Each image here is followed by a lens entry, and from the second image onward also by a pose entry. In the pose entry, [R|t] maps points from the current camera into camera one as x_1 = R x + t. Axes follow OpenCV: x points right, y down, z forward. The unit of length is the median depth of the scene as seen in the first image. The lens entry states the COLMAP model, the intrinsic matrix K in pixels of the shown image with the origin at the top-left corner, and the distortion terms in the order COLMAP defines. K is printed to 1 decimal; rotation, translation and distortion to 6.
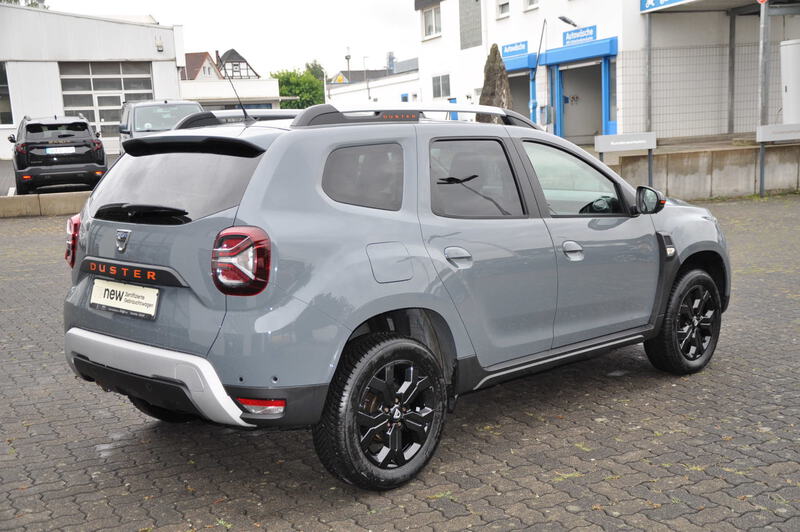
lens RADIAL K [[923.4, 0, 400.0], [0, 923.4, 266.0], [0, 0, 1]] dist [-0.011049, 0.457651]
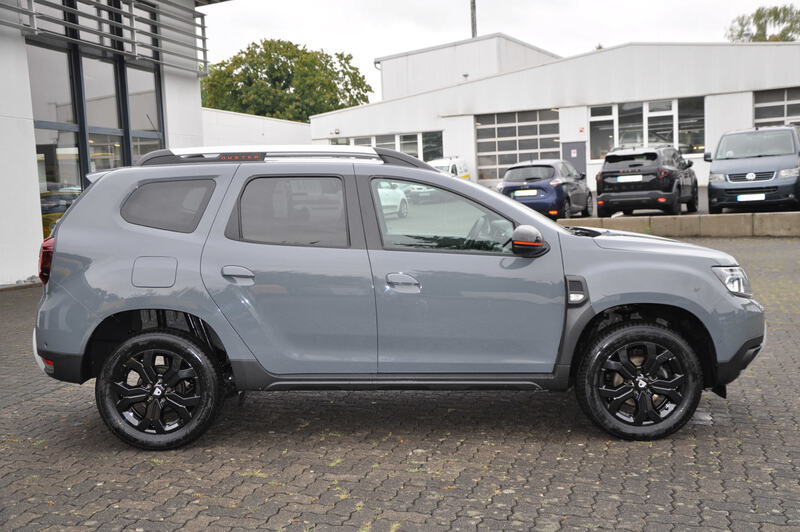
lens RADIAL K [[902.4, 0, 400.0], [0, 902.4, 266.0], [0, 0, 1]] dist [0.076678, 0.010774]
pose [[0.723164, 0.075095, -0.686582, 0.196335], [-0.092715, 0.995629, 0.011241, -0.010390], [0.684425, 0.055527, 0.726966, 0.055859]]
